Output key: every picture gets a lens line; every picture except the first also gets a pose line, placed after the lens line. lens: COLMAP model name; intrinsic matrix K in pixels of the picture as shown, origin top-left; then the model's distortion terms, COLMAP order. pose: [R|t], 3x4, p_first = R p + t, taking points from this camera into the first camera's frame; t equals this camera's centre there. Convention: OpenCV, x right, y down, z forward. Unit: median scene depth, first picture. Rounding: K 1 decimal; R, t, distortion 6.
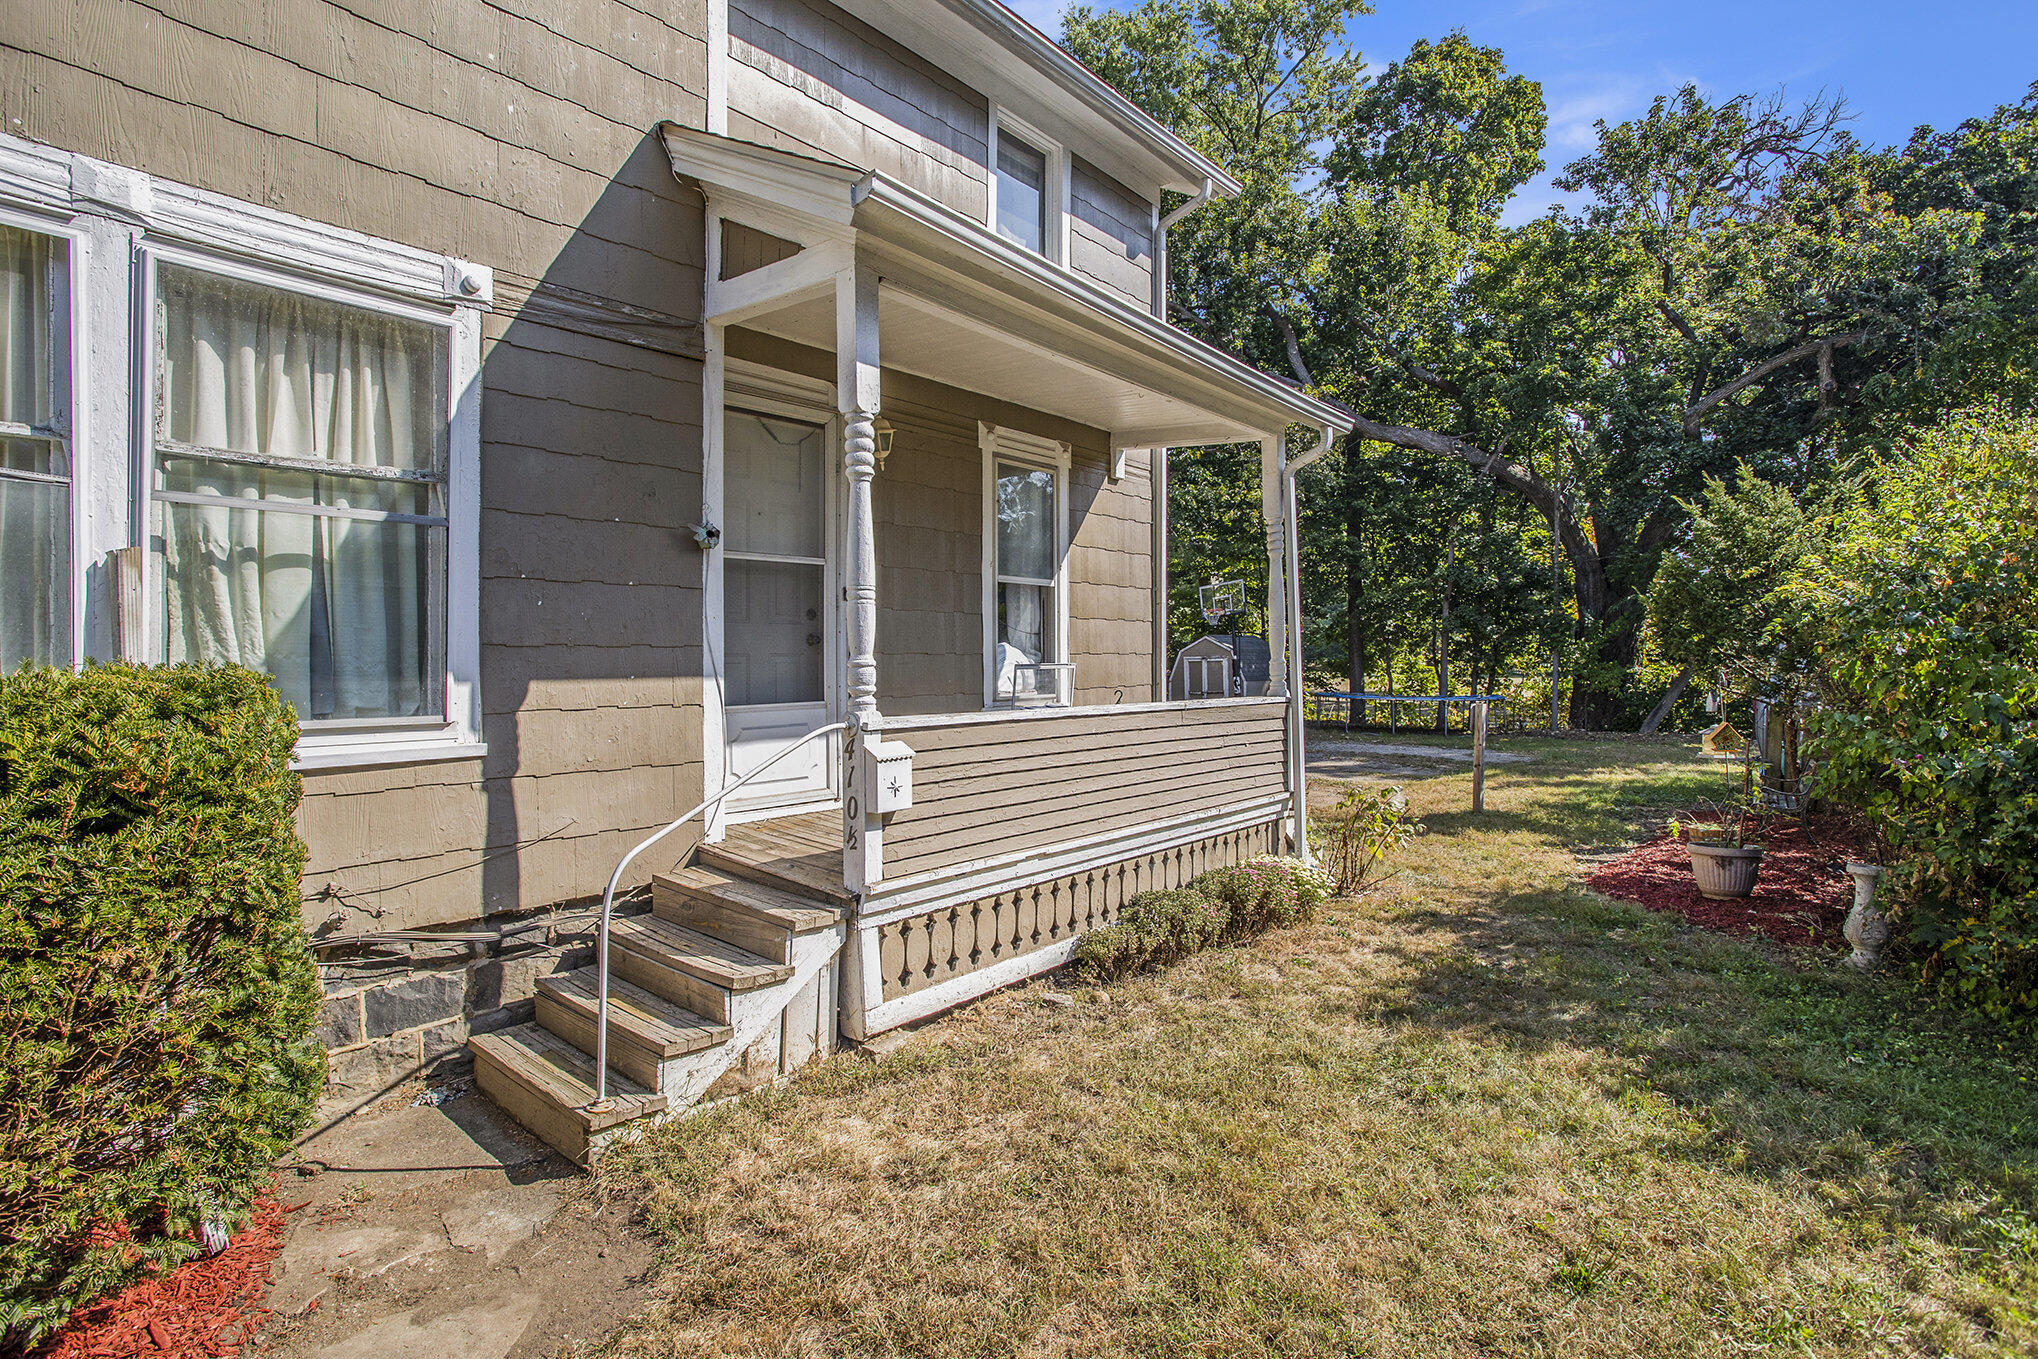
lens RADIAL K [[1008.6, 0, 1019.0], [0, 1008.6, 679.5], [0, 0, 1]] dist [-0.093258, 0.051974]
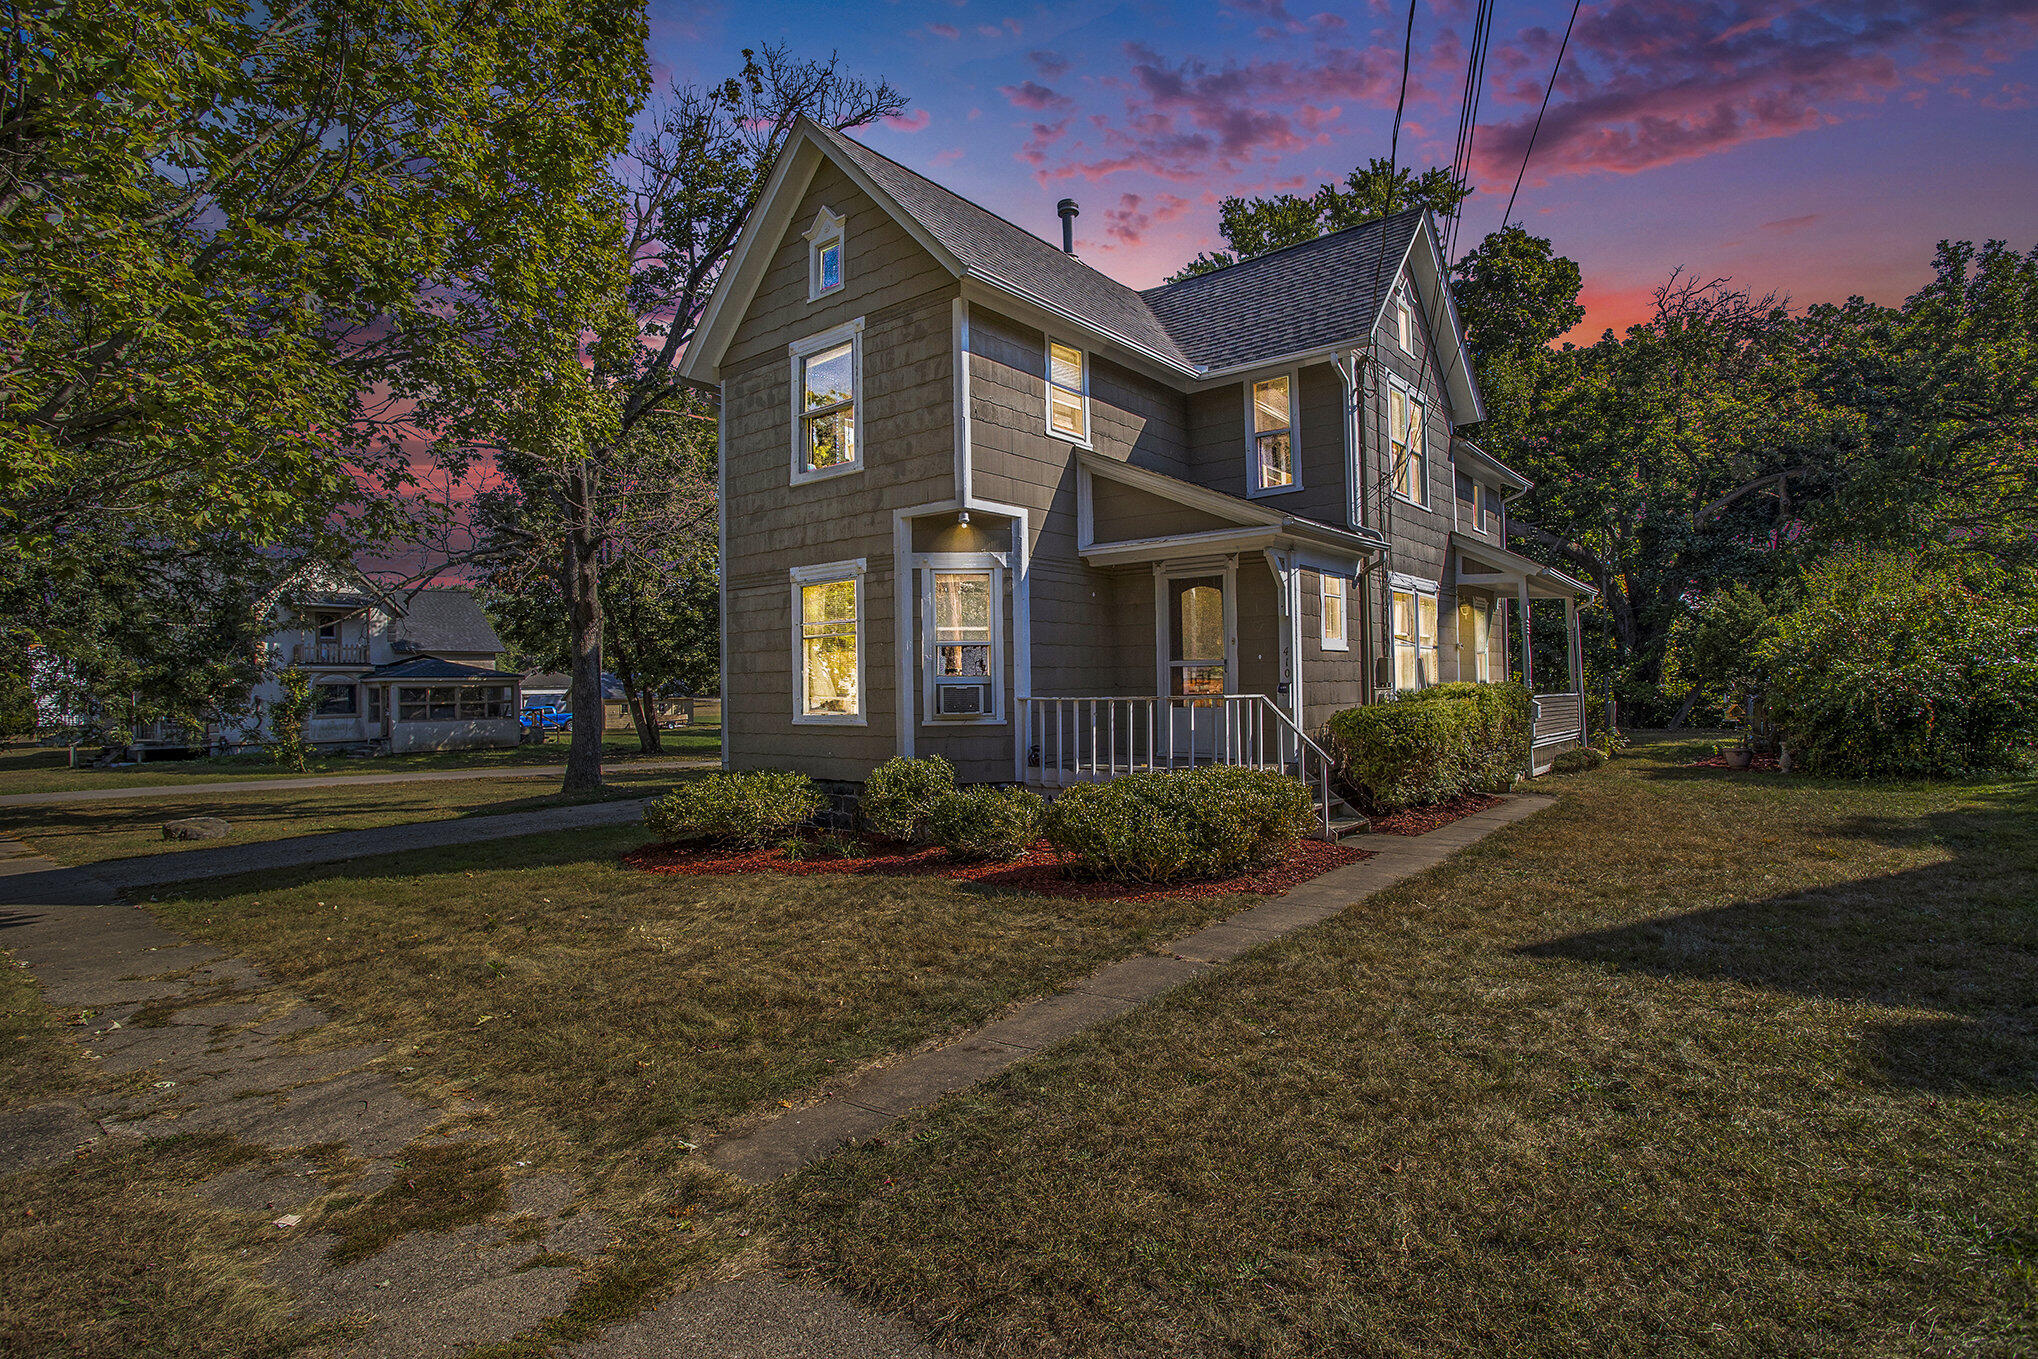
lens RADIAL K [[1008.6, 0, 1019.0], [0, 1008.6, 679.5], [0, 0, 1]] dist [-0.093258, 0.051974]
pose [[0.999874, -0.013599, 0.008170, -0.363388], [0.013839, 0.999453, -0.030051, 0.011247], [-0.007756, 0.030160, 0.999515, -0.475902]]
